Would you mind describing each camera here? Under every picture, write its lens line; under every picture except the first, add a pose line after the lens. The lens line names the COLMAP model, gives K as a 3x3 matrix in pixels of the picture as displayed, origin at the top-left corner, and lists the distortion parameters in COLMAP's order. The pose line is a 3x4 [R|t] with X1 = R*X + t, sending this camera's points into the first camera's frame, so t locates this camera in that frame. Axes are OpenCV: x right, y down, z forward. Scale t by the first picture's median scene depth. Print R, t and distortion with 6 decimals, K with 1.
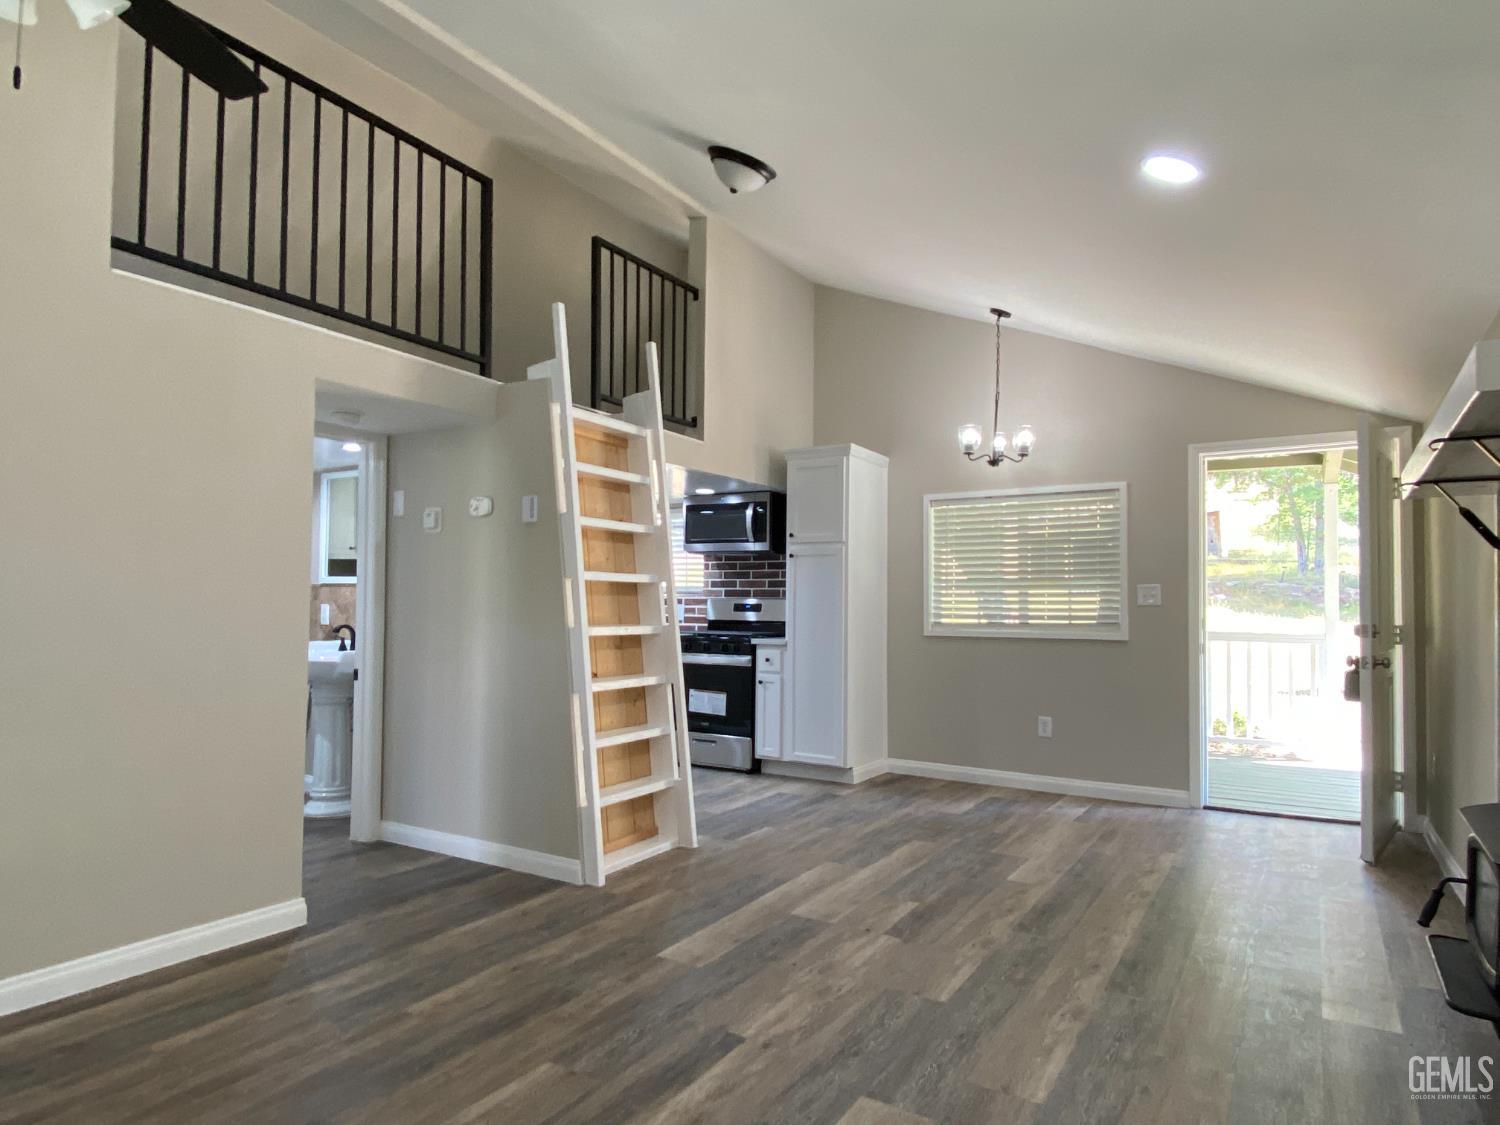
lens RADIAL K [[866.3, 0, 754.2], [0, 866.3, 565.4], [0, 0, 1]] dist [0.091455, -0.082583]
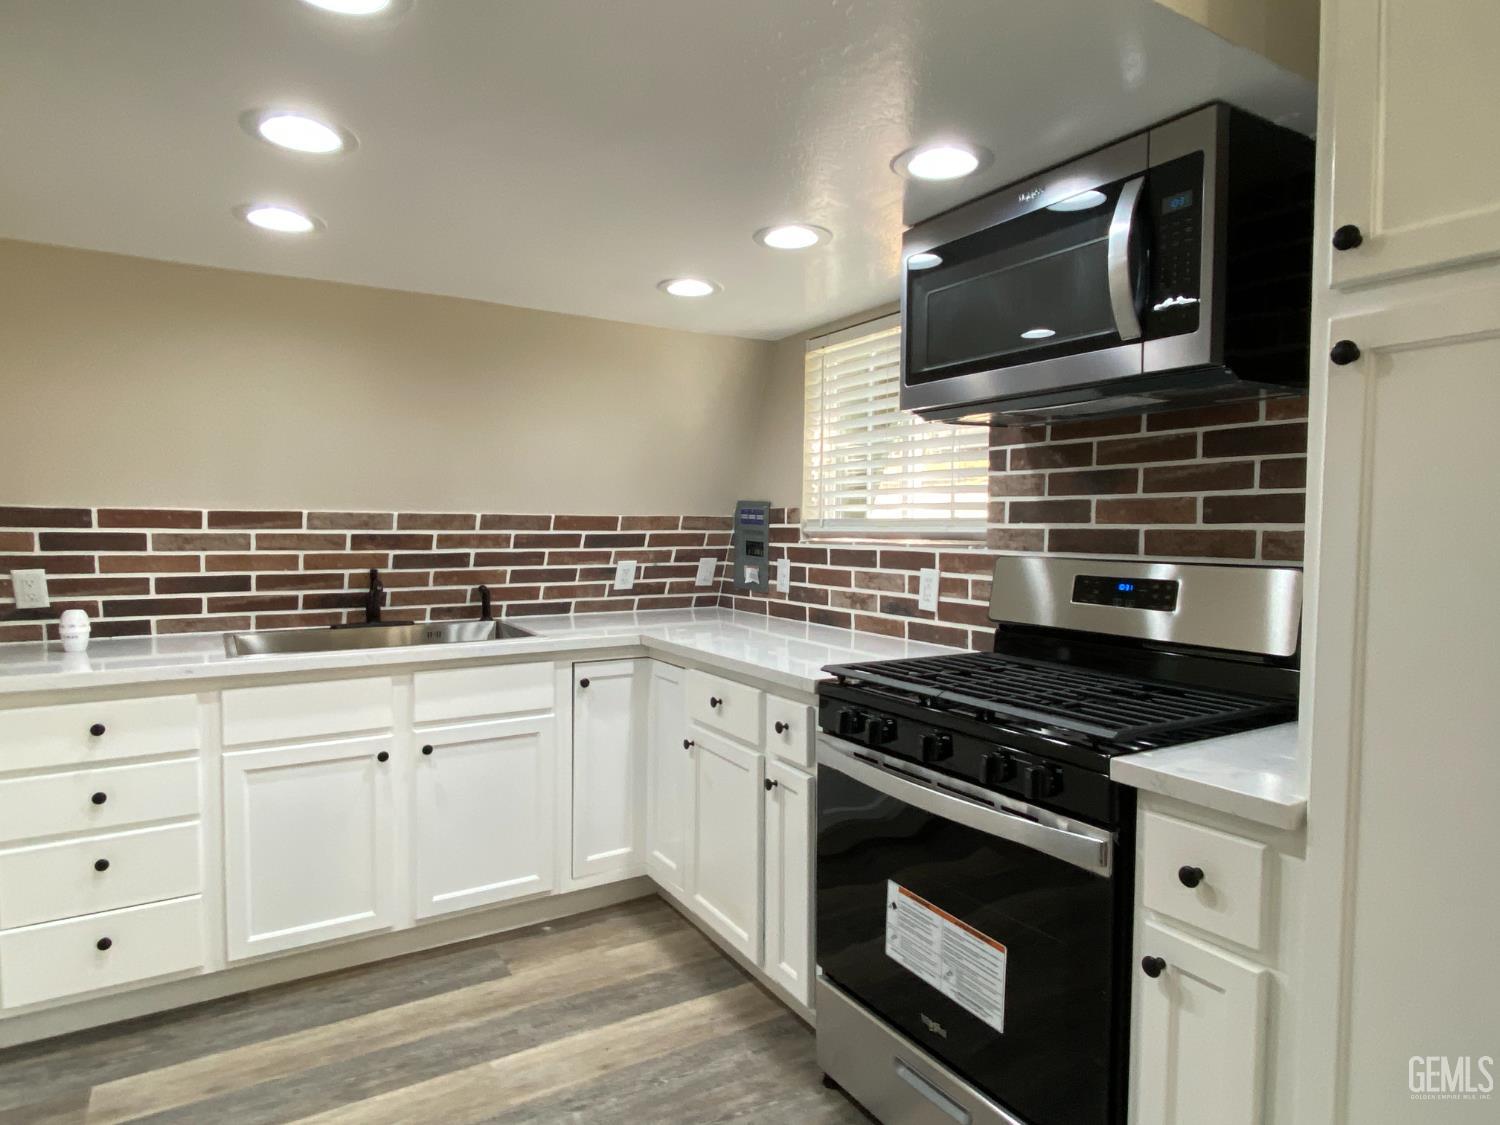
lens RADIAL K [[872.3, 0, 747.1], [0, 872.3, 563.4], [0, 0, 1]] dist [0.100125, -0.115728]
pose [[0.892008, 0.014436, -0.451790, 0.026241], [0.022833, 0.996775, 0.076933, 0.025499], [0.451443, -0.078940, 0.888801, 1.282537]]
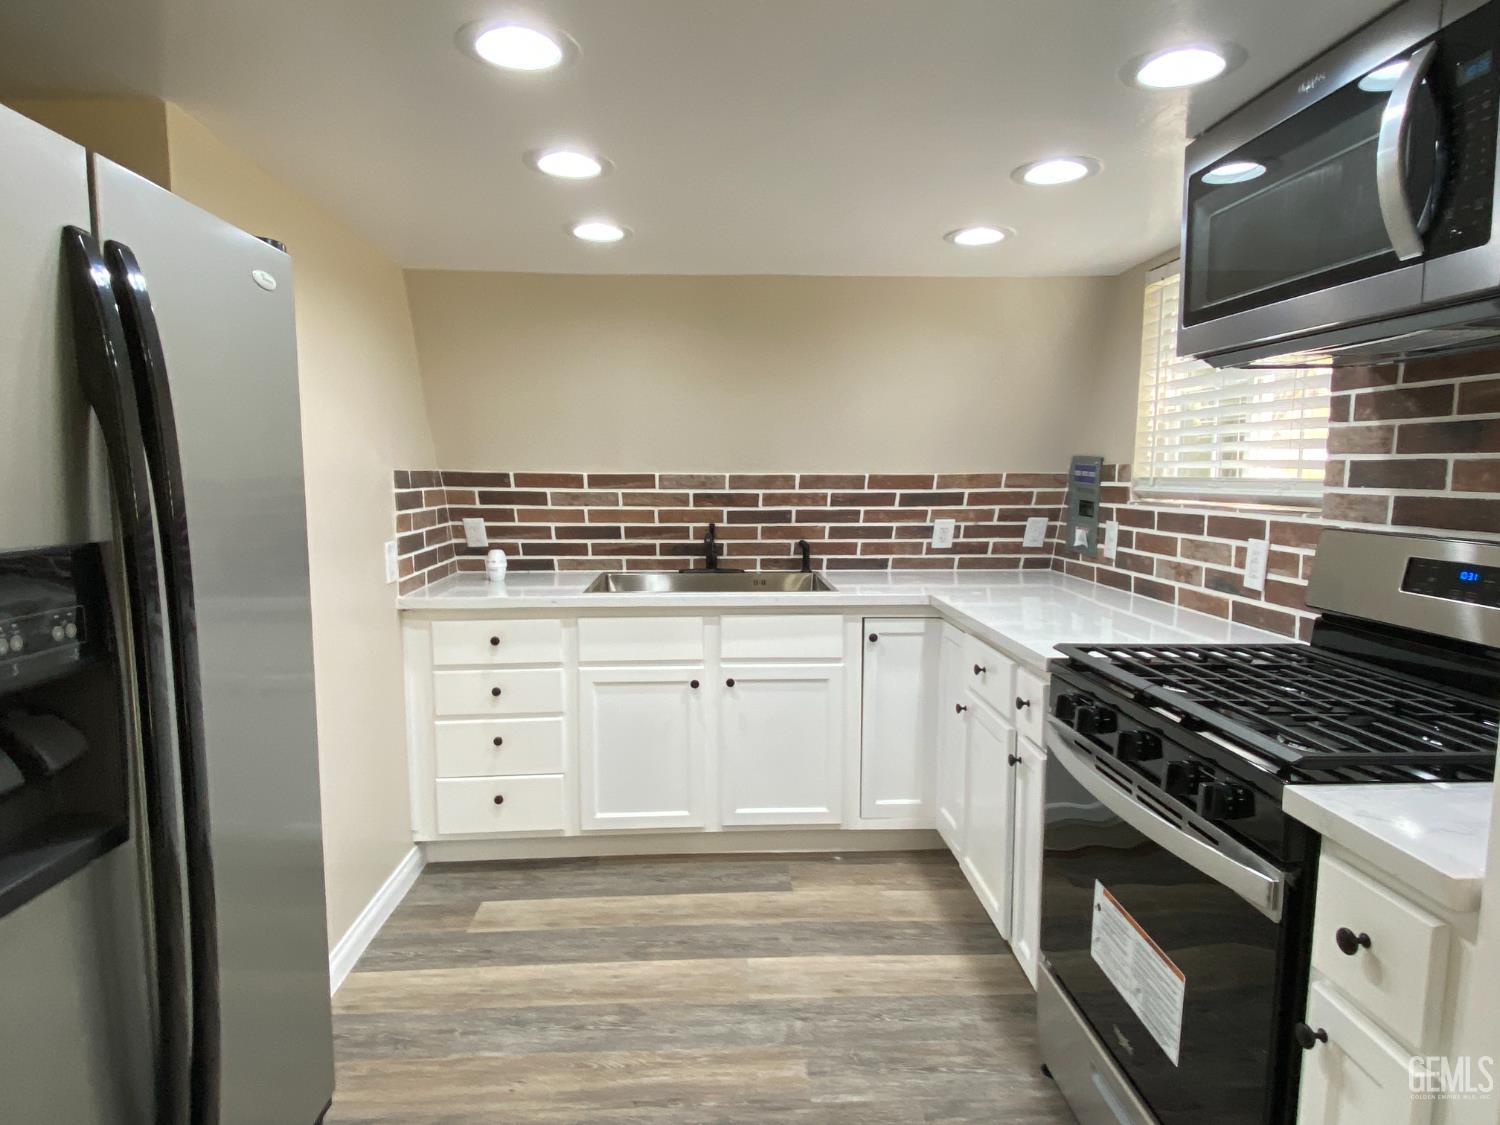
lens RADIAL K [[871.9, 0, 752.9], [0, 871.9, 570.2], [0, 0, 1]] dist [0.102625, -0.111578]
pose [[0.573729, 0.083247, -0.814803, 0.141004], [0.038488, 0.990982, 0.128348, 0.017260], [0.818140, -0.104997, 0.565351, 1.358998]]
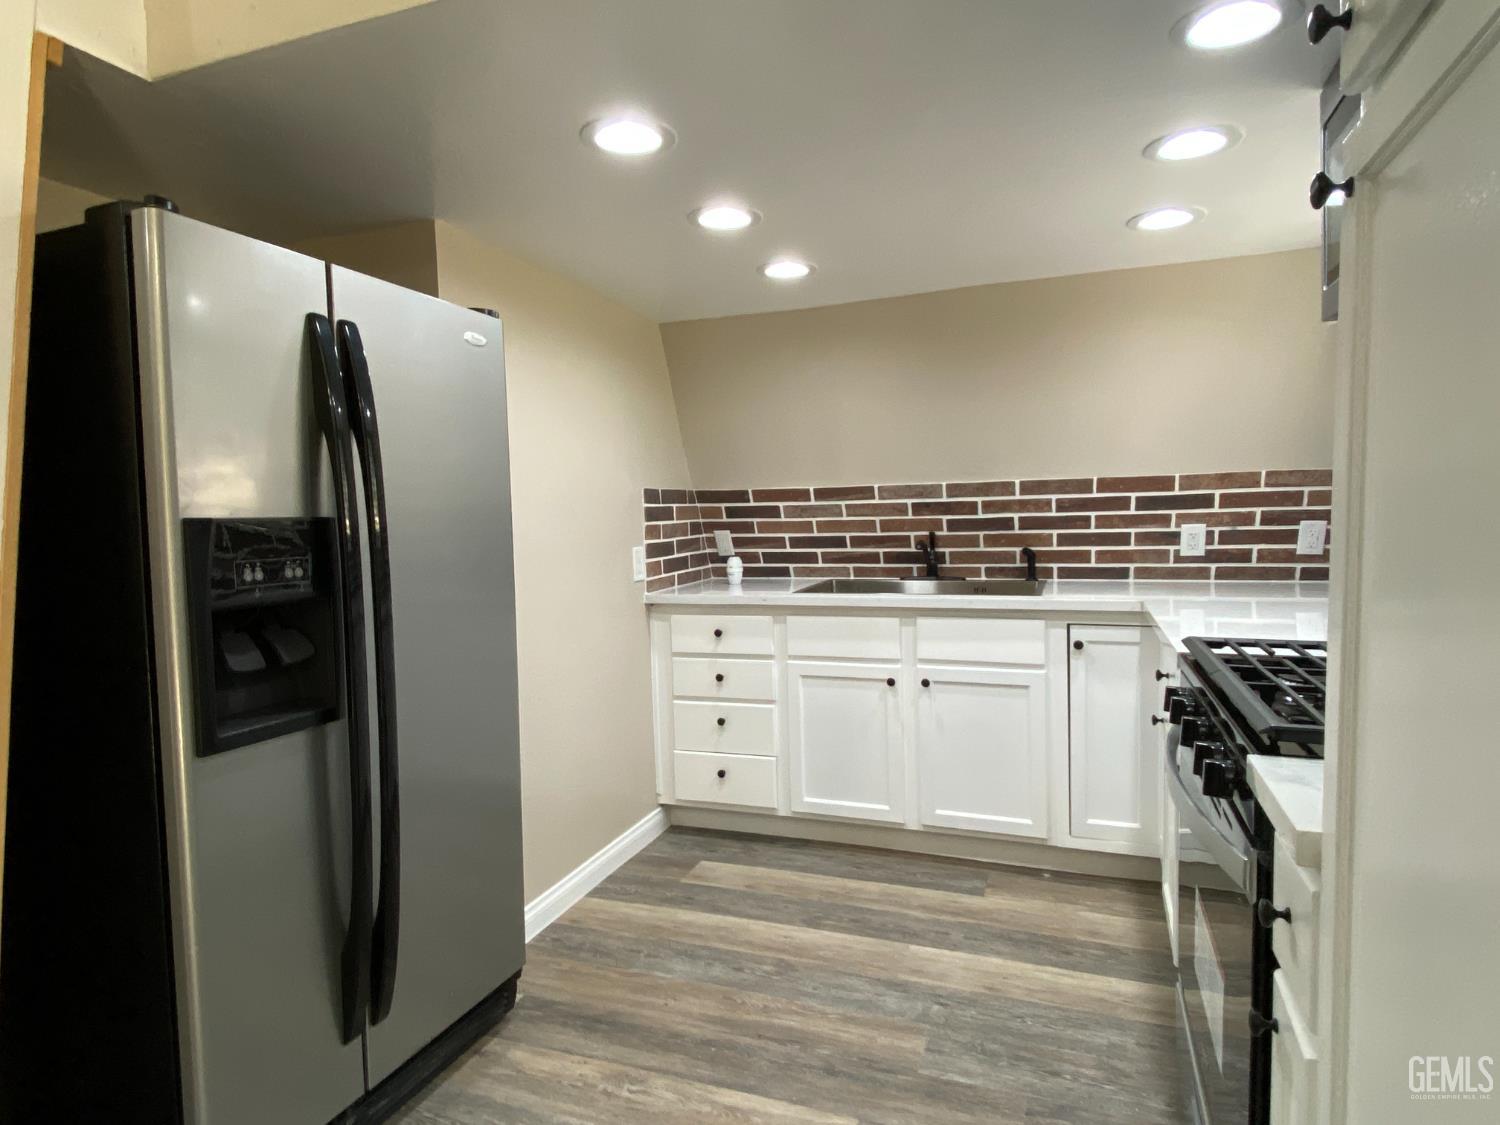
lens RADIAL K [[872.3, 0, 747.1], [0, 872.3, 563.4], [0, 0, 1]] dist [0.100125, -0.115728]
pose [[0.200206, 0.046693, -0.978641, 0.255639], [0.068101, 0.995785, 0.061442, 0.048224], [0.977384, -0.078947, 0.196182, 1.469476]]
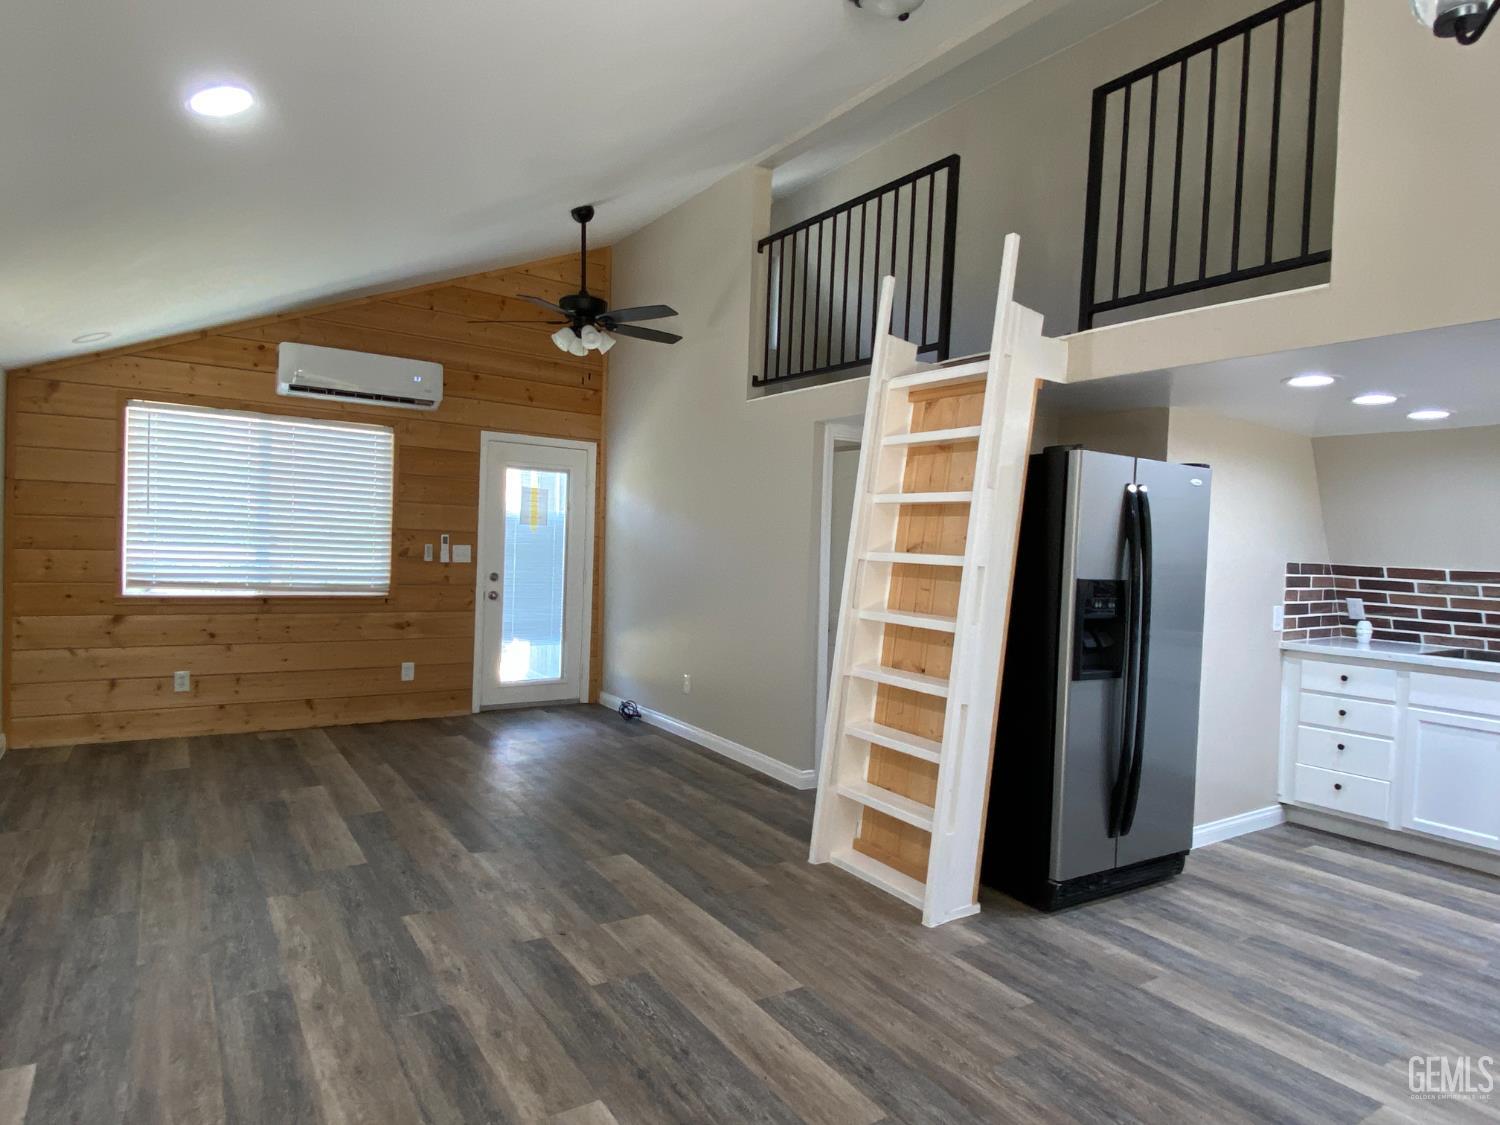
lens RADIAL K [[878.0, 0, 753.3], [0, 878.0, 562.8], [0, 0, 1]] dist [0.049458, -0.049437]
pose [[-0.409565, -0.001036, -0.912281, 0.790542], [-0.002194, 0.999998, -0.000151, 0.020218], [0.912279, 0.001940, -0.409566, 1.374941]]
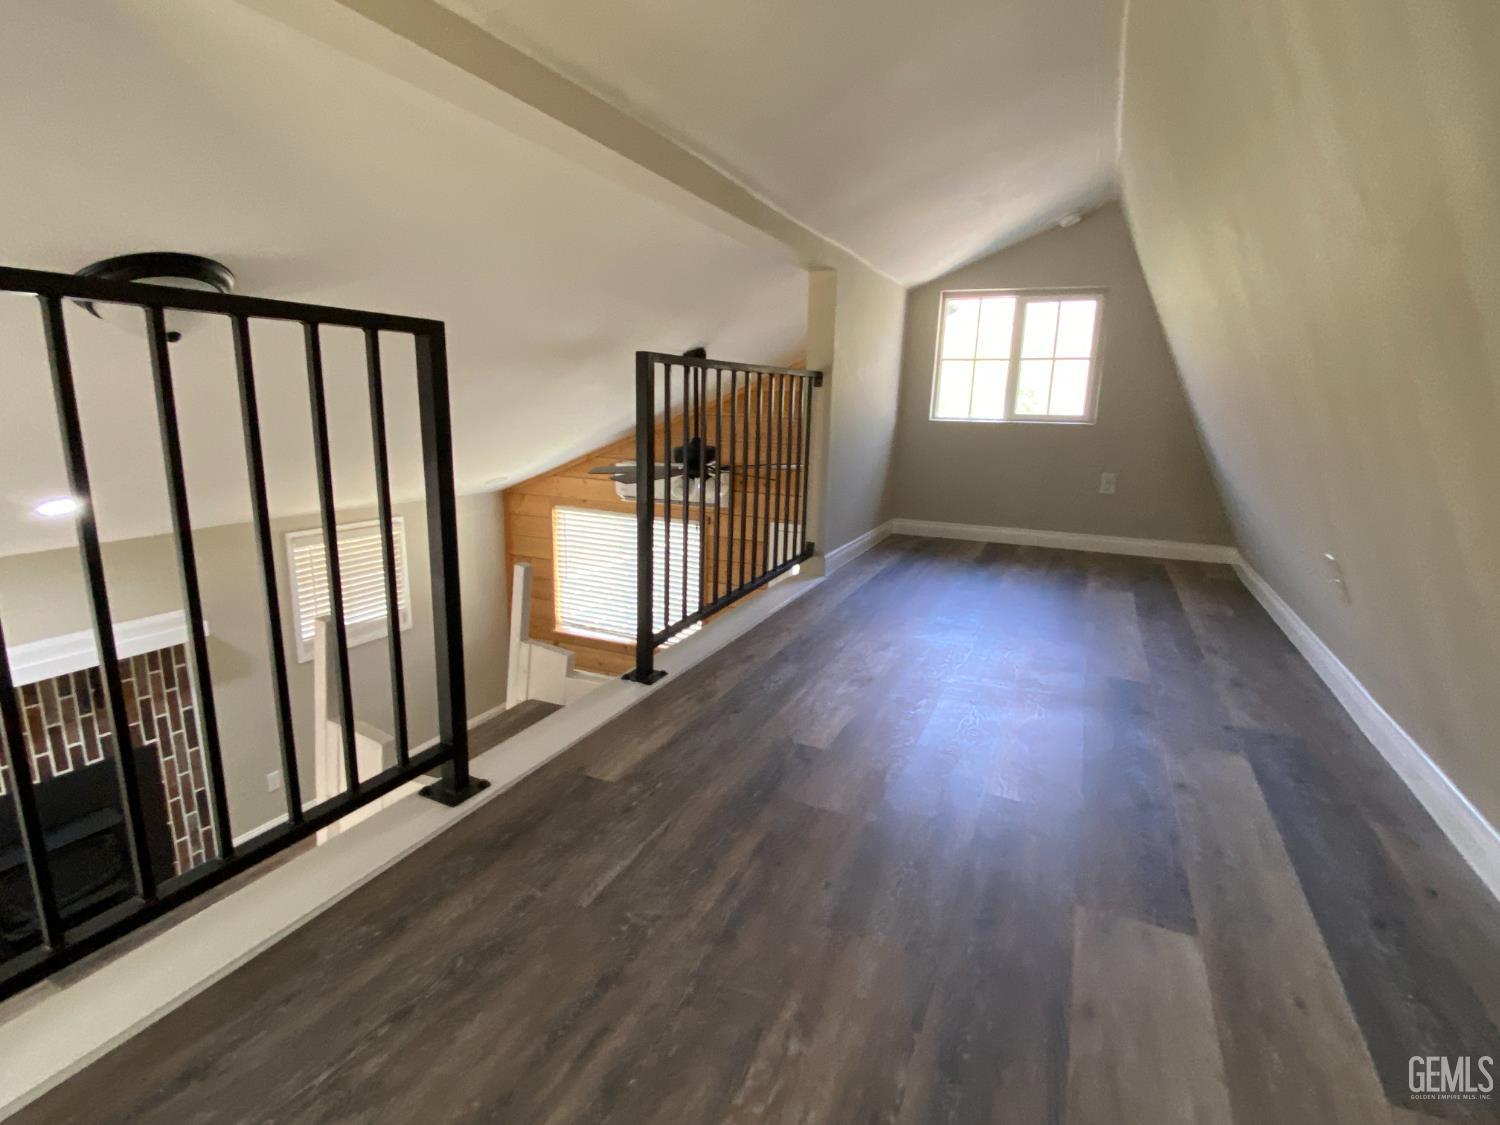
lens RADIAL K [[747.0, 0, 750.0], [0, 747.0, 562.5], [0, 0, 1]] dist [-0.000333, -0.011968]
pose [[-0.990940, -0.007649, -0.134084, -0.357130], [-0.030663, 0.984892, 0.170434, -0.438097], [0.130755, 0.173001, -0.976204, 1.714632]]
